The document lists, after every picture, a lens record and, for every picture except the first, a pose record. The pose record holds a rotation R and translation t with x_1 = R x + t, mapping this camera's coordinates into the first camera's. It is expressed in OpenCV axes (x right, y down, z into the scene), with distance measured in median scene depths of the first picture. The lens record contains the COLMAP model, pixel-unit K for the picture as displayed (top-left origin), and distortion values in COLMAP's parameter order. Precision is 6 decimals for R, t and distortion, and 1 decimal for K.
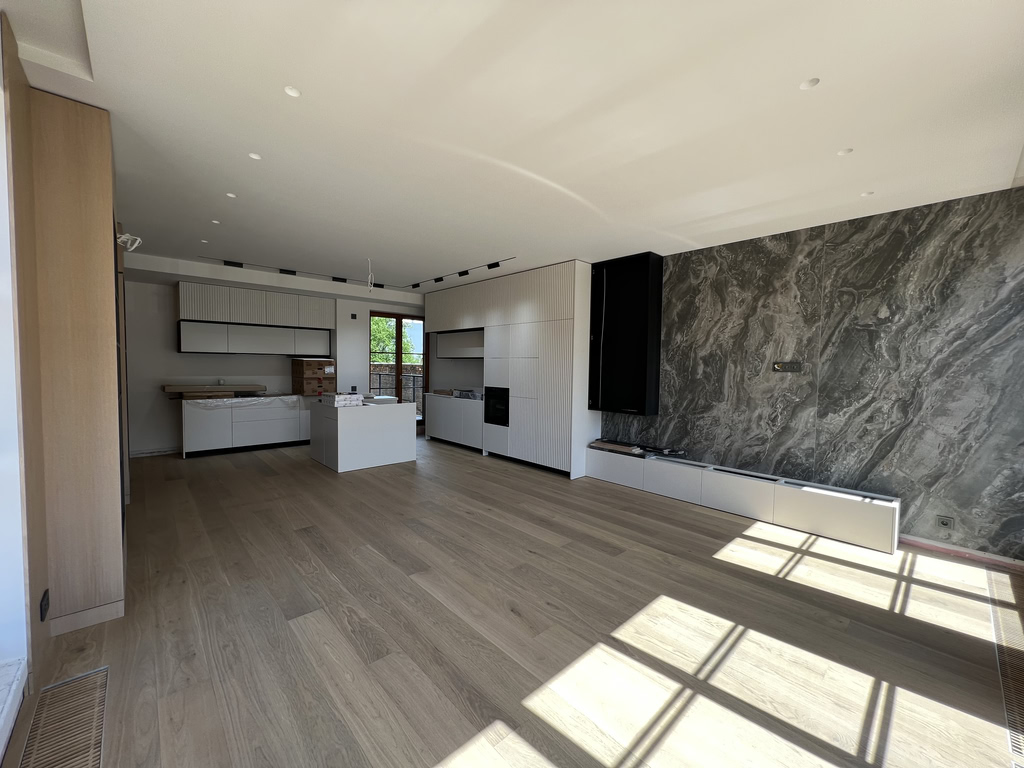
lens RADIAL K [[408.5, 0, 511.0], [0, 408.5, 382.2], [0, 0, 1]] dist [0.001504, 0.000019]
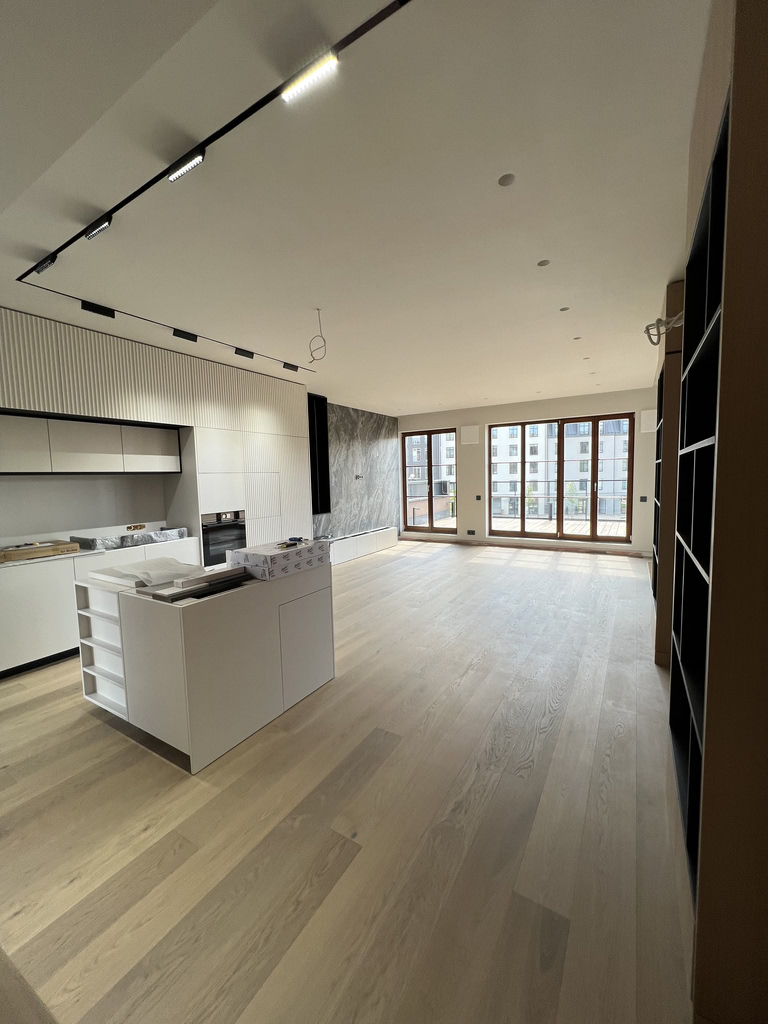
lens RADIAL K [[408.5, 0, 382.8], [0, 408.5, 512.9], [0, 0, 1]] dist [0.001504, 0.000019]
pose [[-0.268647, -0.091818, 0.958853, -0.960761], [0.061261, 0.991803, 0.112137, -0.059725], [-0.961289, 0.088866, -0.260820, 1.061387]]
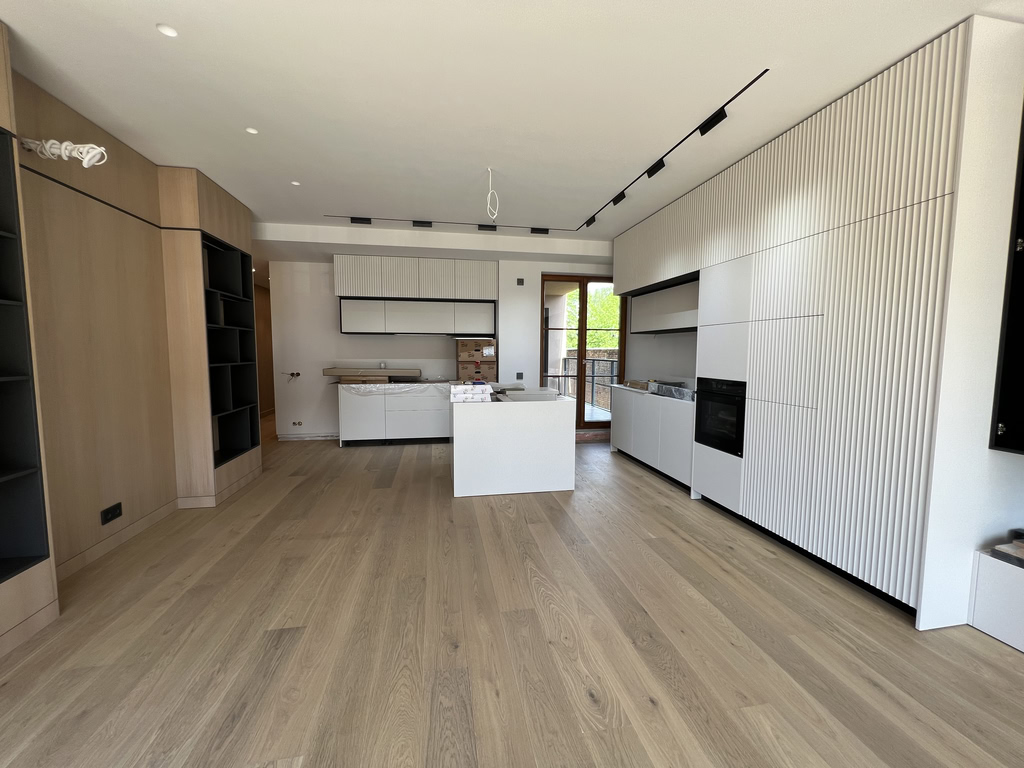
lens RADIAL K [[408.5, 0, 511.1], [0, 408.5, 382.7], [0, 0, 1]] dist [0.001504, 0.000019]
pose [[0.844932, 0.031231, -0.533961, 0.022461], [-0.013972, 0.999242, 0.036334, 0.001259], [0.534691, -0.023239, 0.844728, 0.467321]]
